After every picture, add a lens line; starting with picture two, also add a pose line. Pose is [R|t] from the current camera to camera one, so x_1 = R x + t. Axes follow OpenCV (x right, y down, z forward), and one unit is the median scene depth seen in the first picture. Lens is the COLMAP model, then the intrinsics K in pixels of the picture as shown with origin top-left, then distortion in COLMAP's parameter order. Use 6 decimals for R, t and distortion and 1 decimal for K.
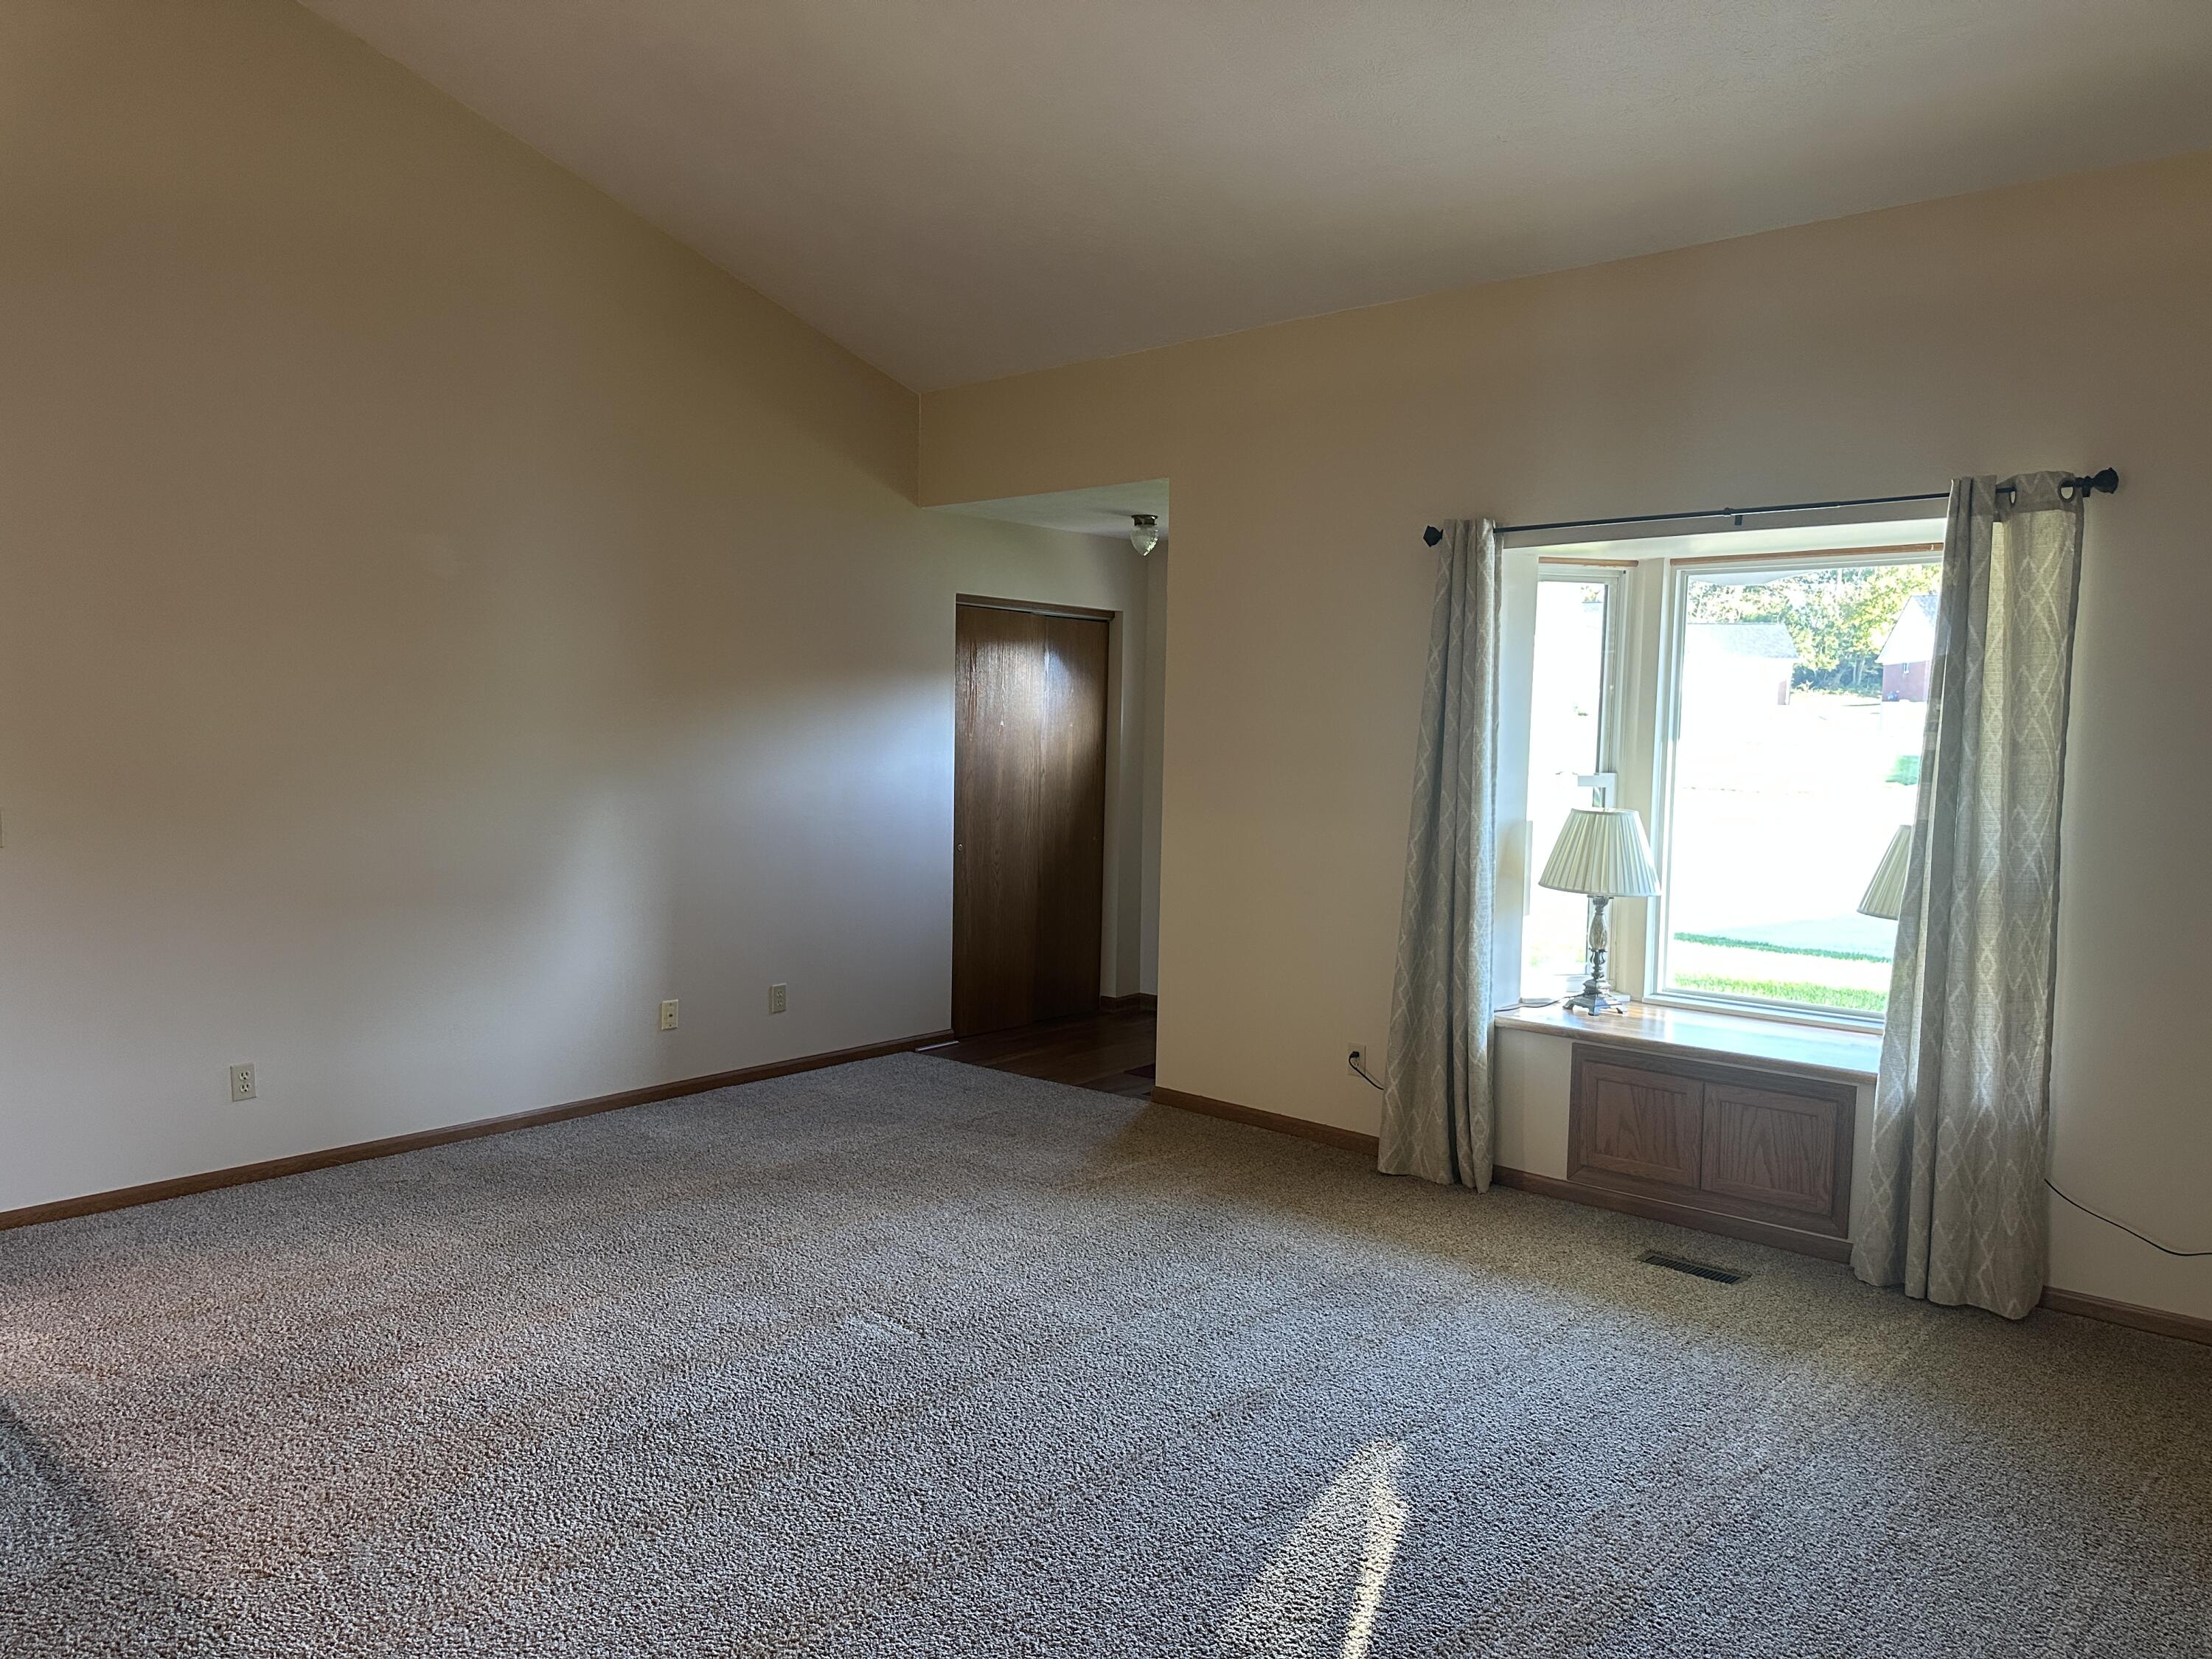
lens RADIAL K [[1558.4, 0, 1079.0], [0, 1558.4, 835.9], [0, 0, 1]] dist [0.071689, -0.102926]
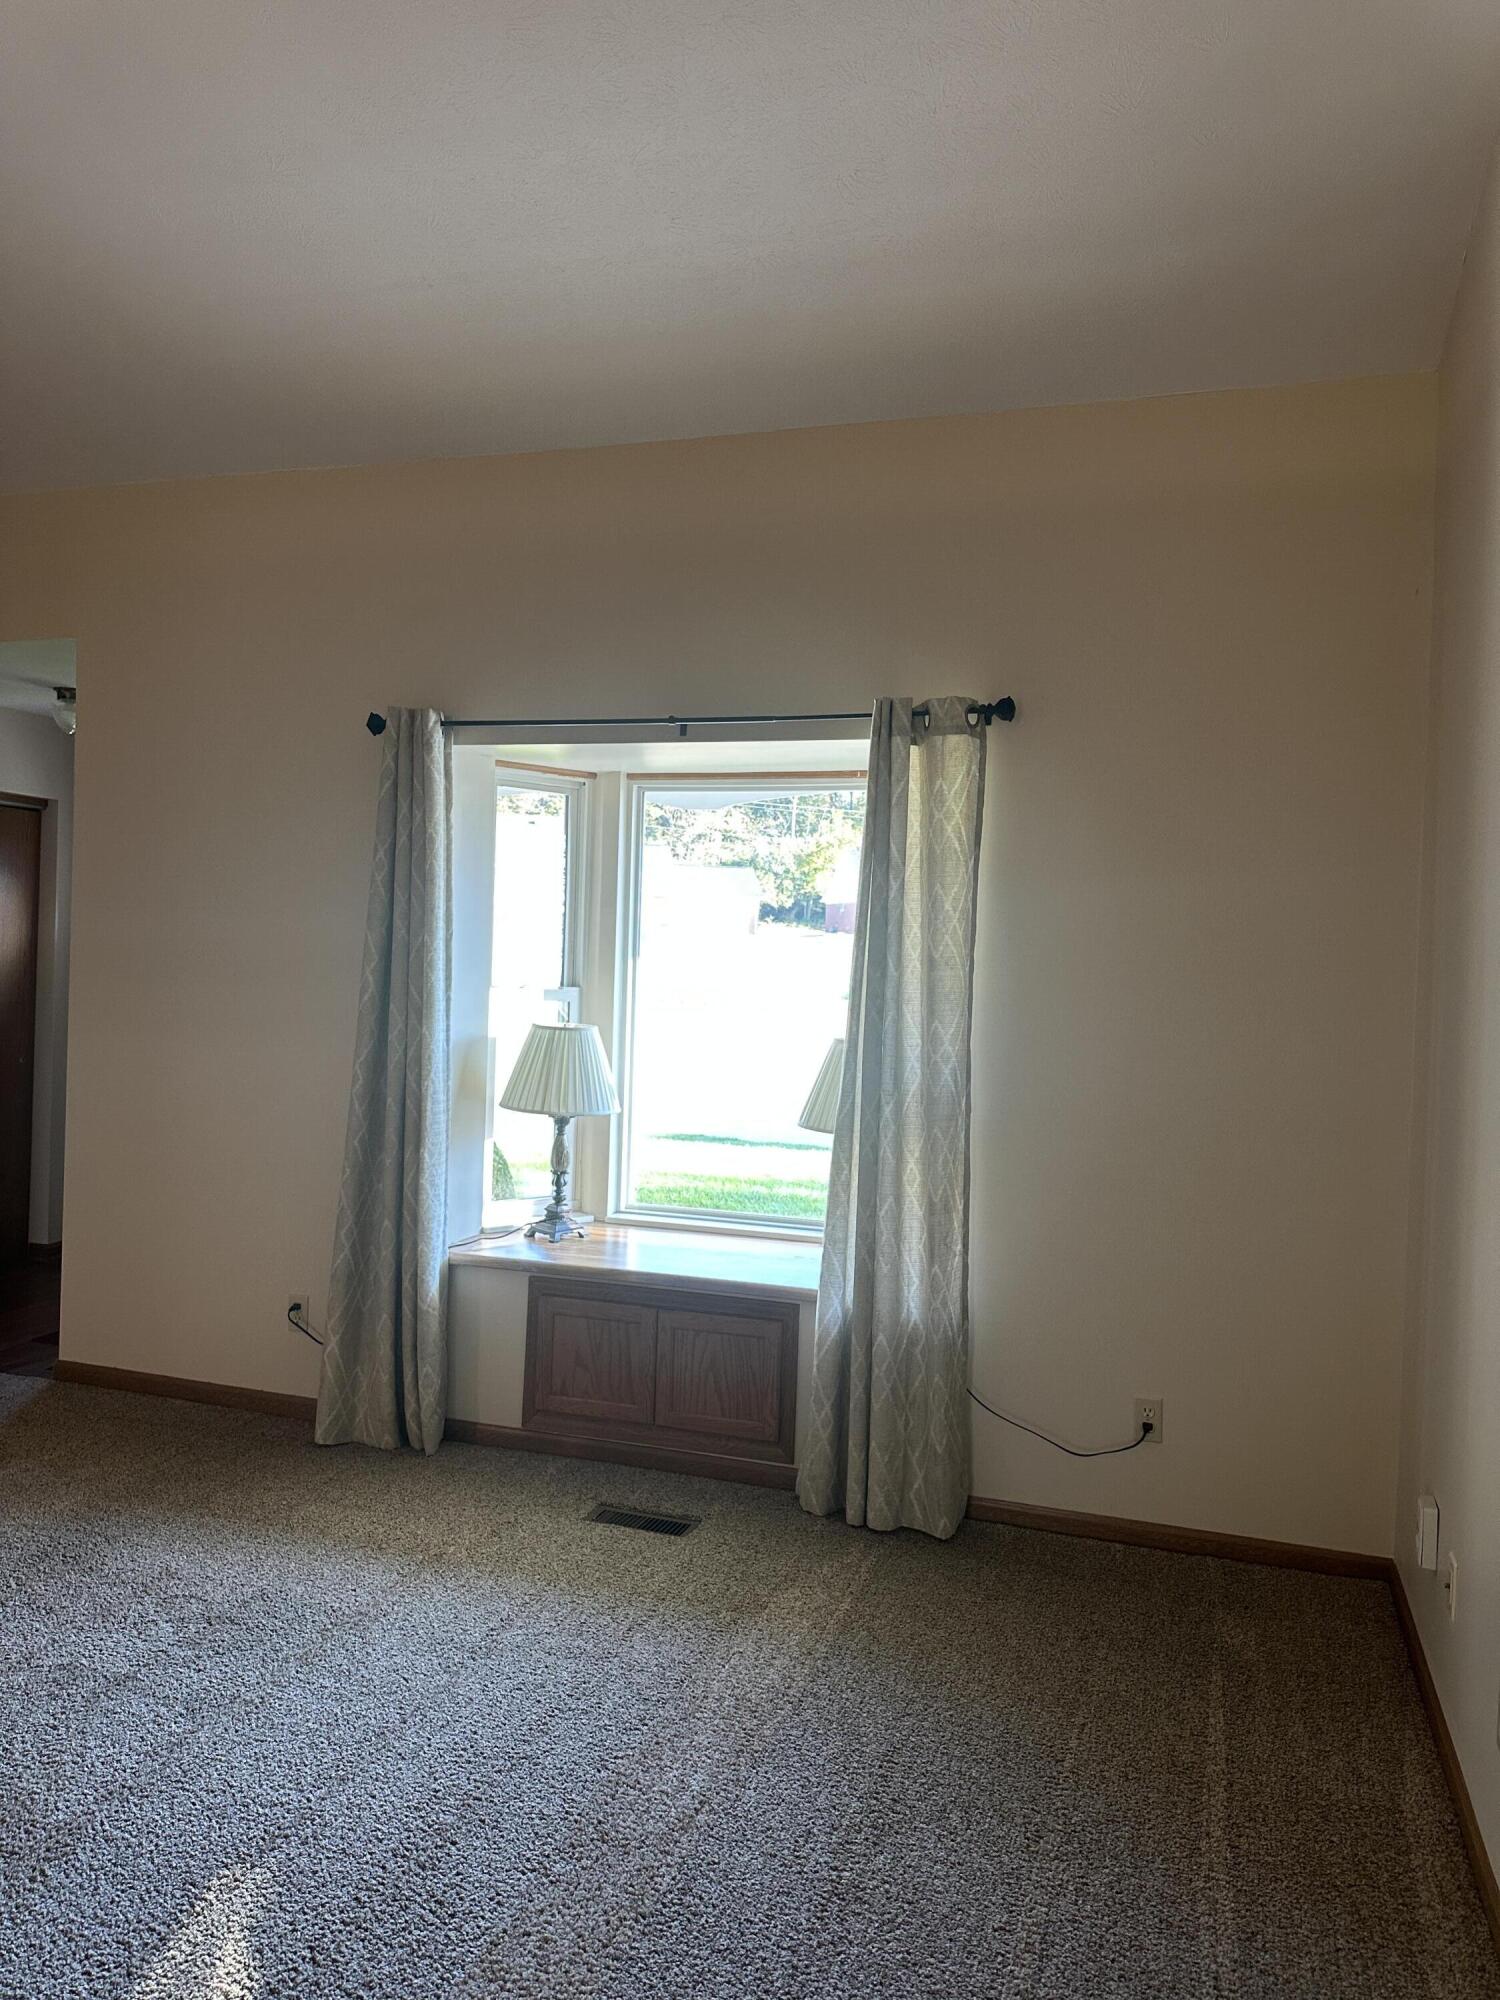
lens RADIAL K [[1409.1, 0, 747.5], [0, 1409.1, 970.5], [0, 0, 1]] dist [0.071689, -0.102926]
pose [[0.915275, 0.009861, 0.402710, 0.108413], [0.011873, 0.998606, -0.051437, -0.005407], [-0.402655, 0.051861, 0.913881, 0.199575]]
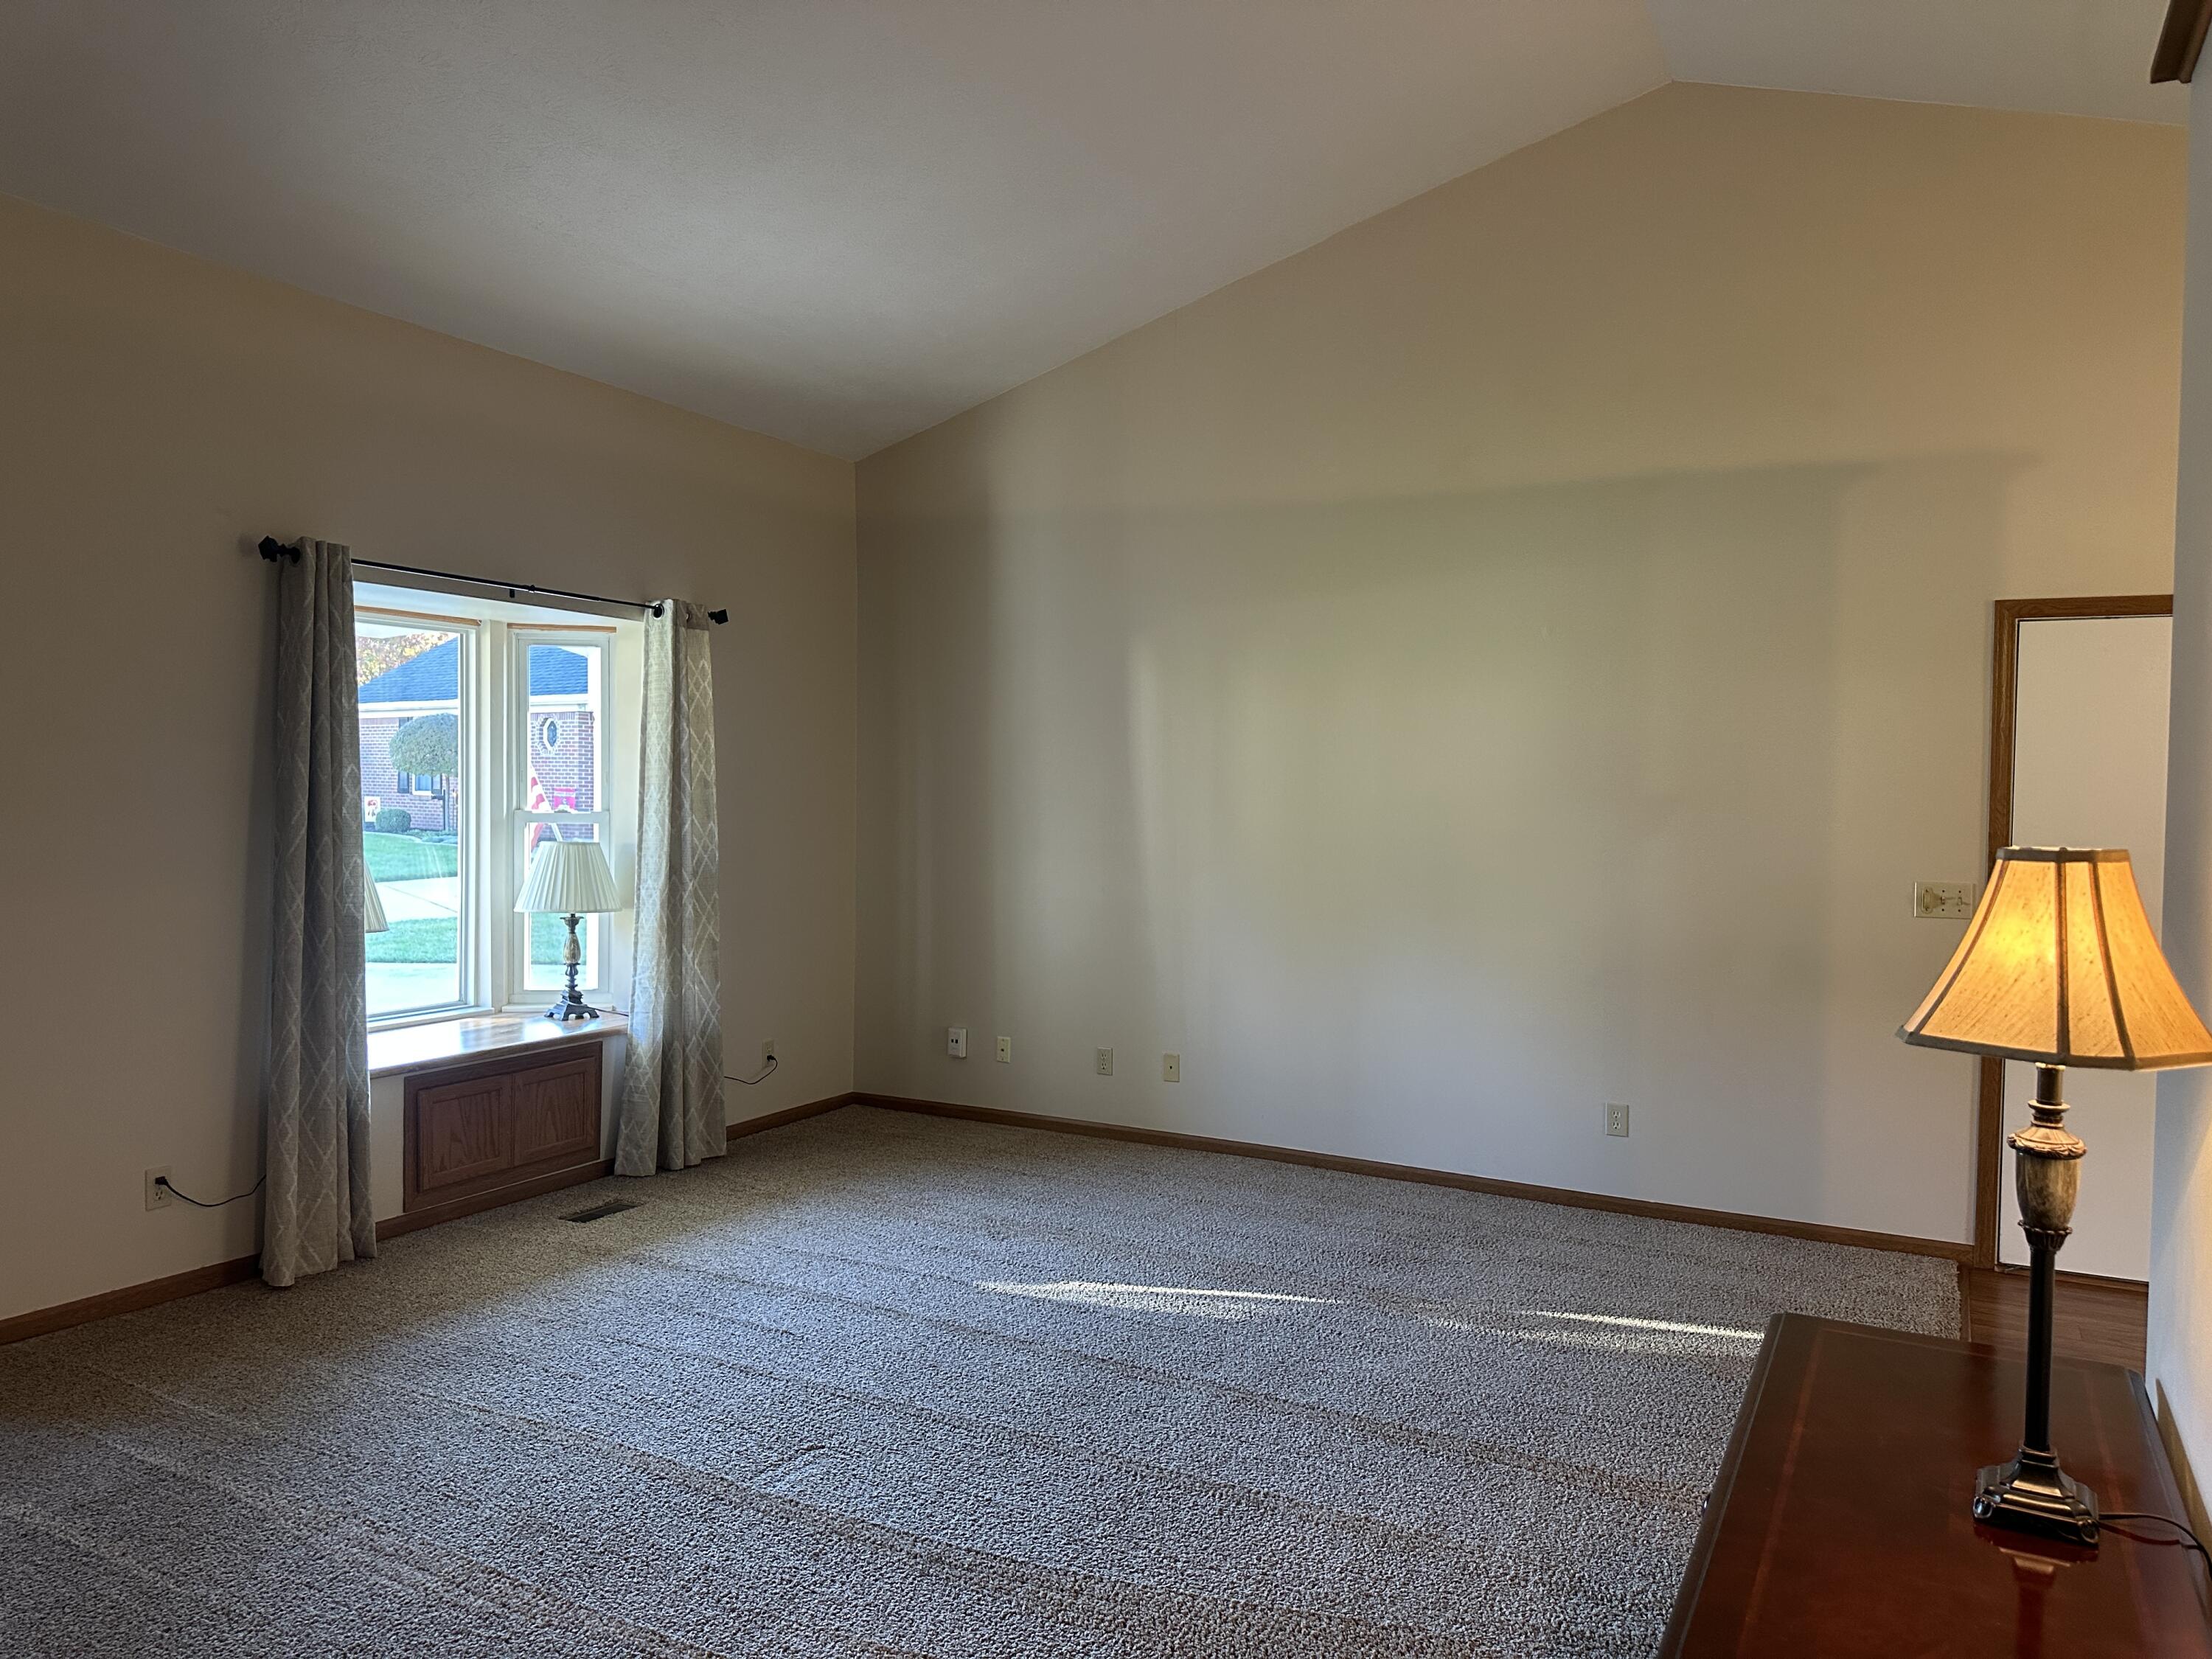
lens RADIAL K [[1558.4, 0, 1111.3], [0, 1558.4, 829.0], [0, 0, 1]] dist [0.071689, -0.102926]
pose [[-0.256168, -0.045721, 0.965550, -0.905104], [0.047324, 0.997090, 0.059770, -0.078572], [-0.965473, 0.061005, -0.253259, 0.938641]]
